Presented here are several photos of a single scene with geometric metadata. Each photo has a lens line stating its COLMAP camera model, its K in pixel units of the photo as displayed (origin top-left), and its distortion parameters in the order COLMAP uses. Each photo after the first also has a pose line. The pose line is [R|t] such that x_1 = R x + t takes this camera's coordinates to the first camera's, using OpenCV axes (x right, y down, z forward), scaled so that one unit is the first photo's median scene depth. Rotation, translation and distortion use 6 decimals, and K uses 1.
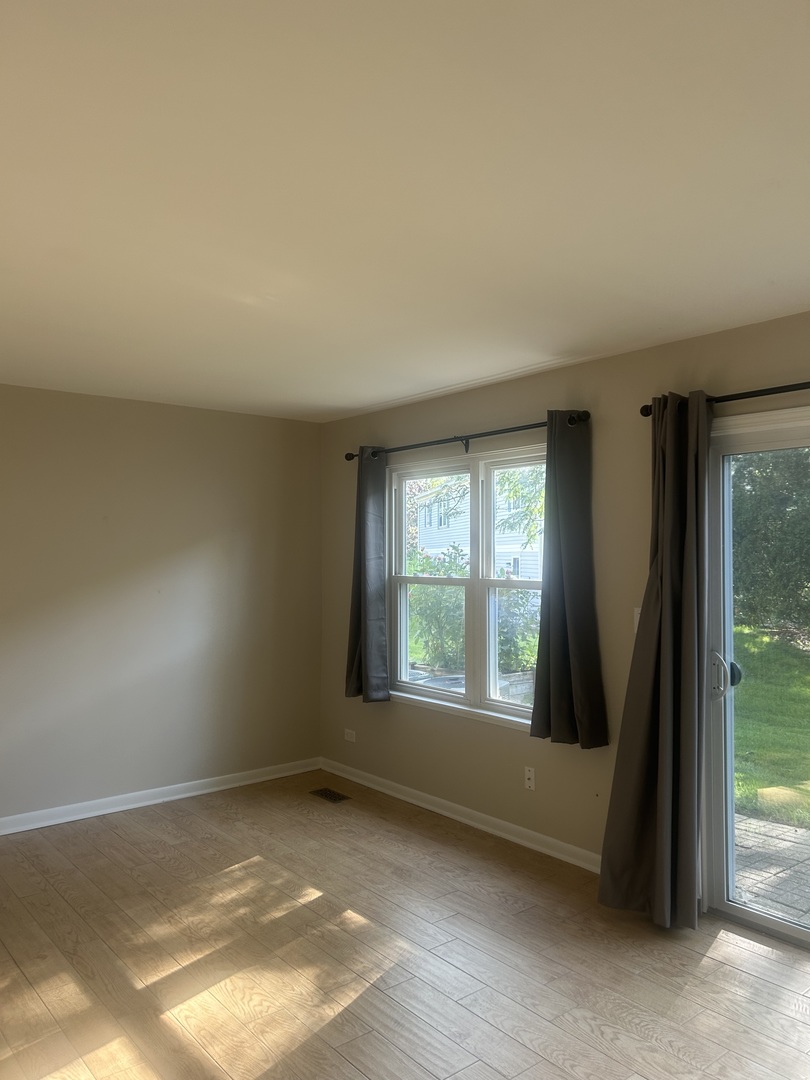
lens RADIAL K [[791.1, 0, 405.0], [0, 791.1, 540.0], [0, 0, 1]] dist [0.063337, -0.102339]
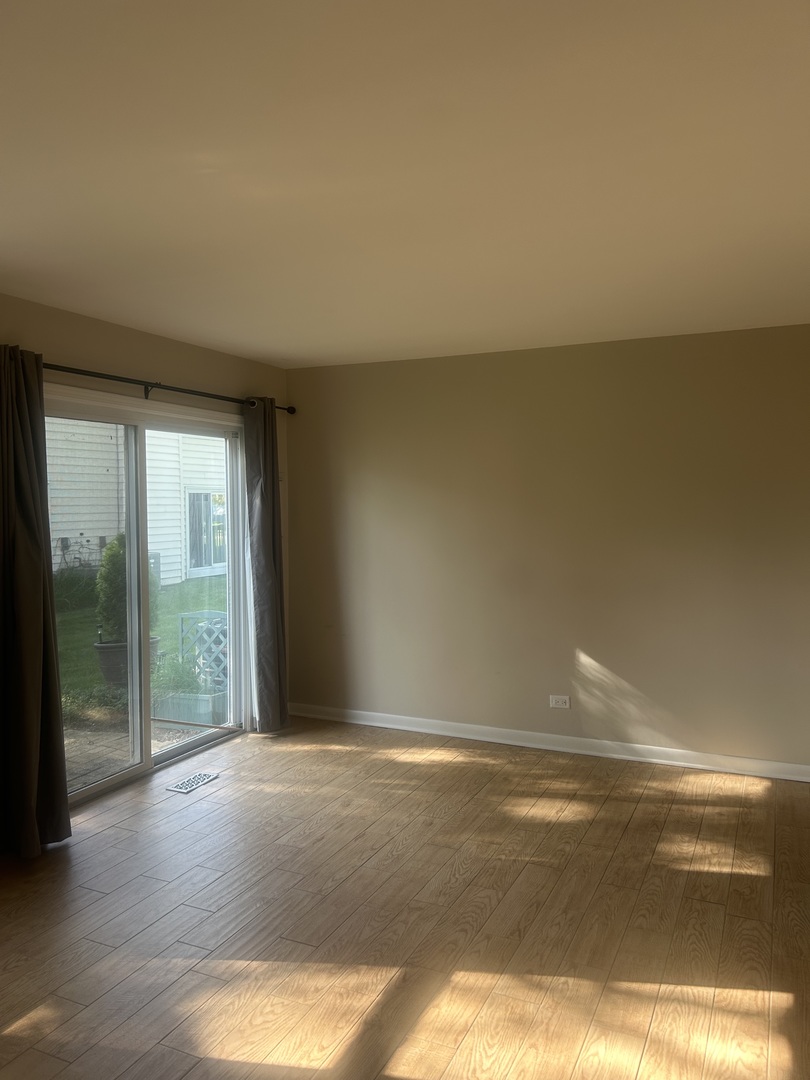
lens RADIAL K [[810.7, 0, 405.0], [0, 810.7, 540.0], [0, 0, 1]] dist [0.160884, -0.122704]
pose [[-0.432130, -0.040856, 0.900885, -0.818009], [-0.011950, 0.999145, 0.039580, 0.014366], [-0.901732, 0.006338, -0.432249, 0.970564]]
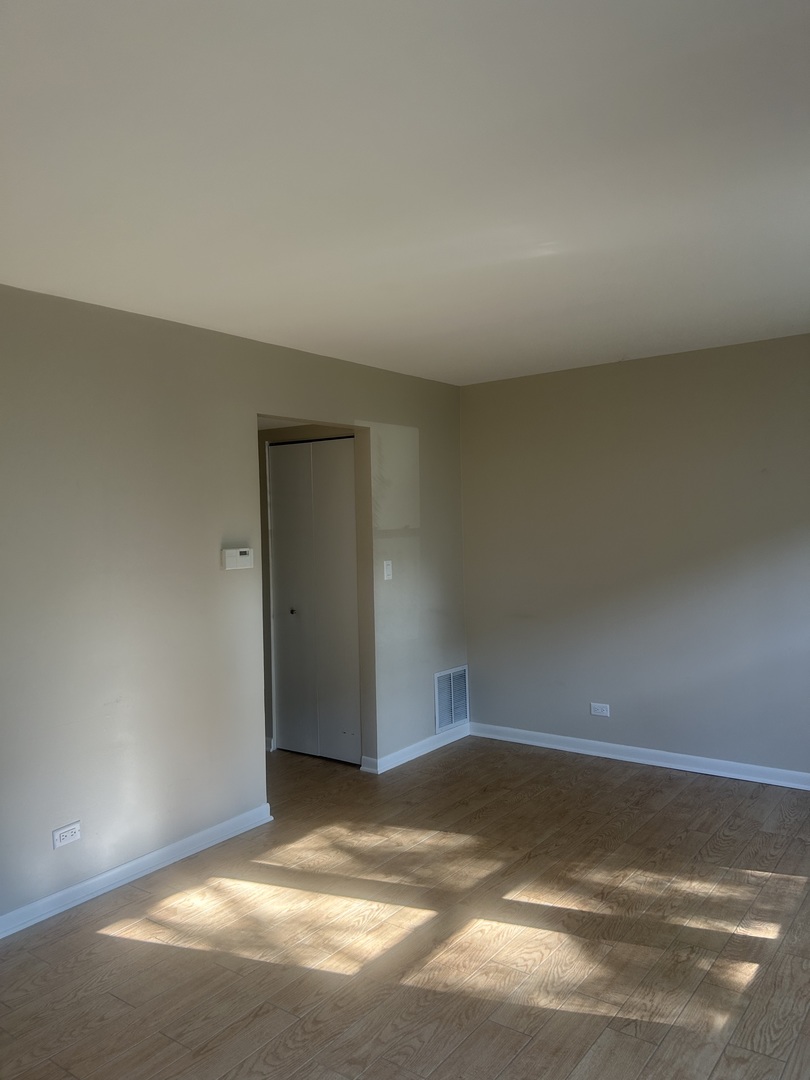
lens RADIAL K [[791.1, 0, 405.0], [0, 791.1, 540.0], [0, 0, 1]] dist [0.063337, -0.102339]
pose [[0.242212, 0.013609, -0.970128, 0.583043], [0.046607, 0.998584, 0.025644, 0.010819], [0.969103, -0.051427, 0.241235, 0.484161]]
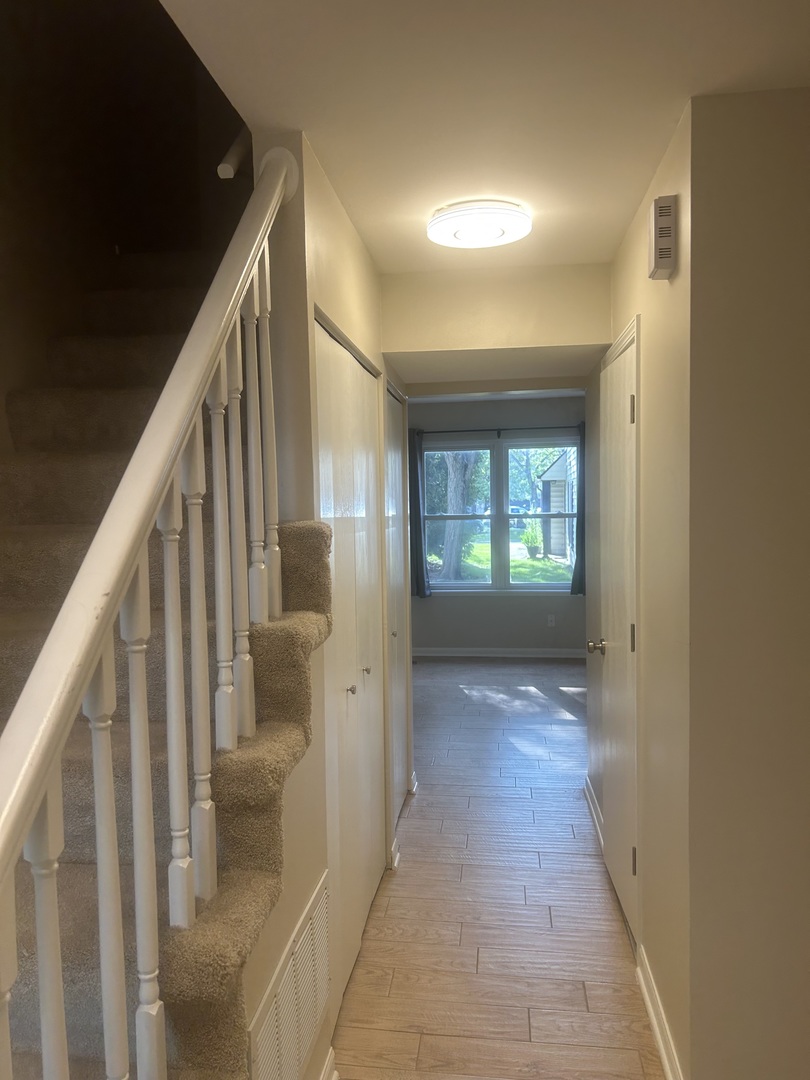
lens RADIAL K [[791.1, 0, 405.0], [0, 791.1, 540.0], [0, 0, 1]] dist [0.063337, -0.102339]
pose [[0.720052, -0.051276, 0.692023, -1.585651], [0.000369, 0.997294, 0.073511, -0.026309], [-0.693920, -0.052676, 0.718123, -0.088388]]
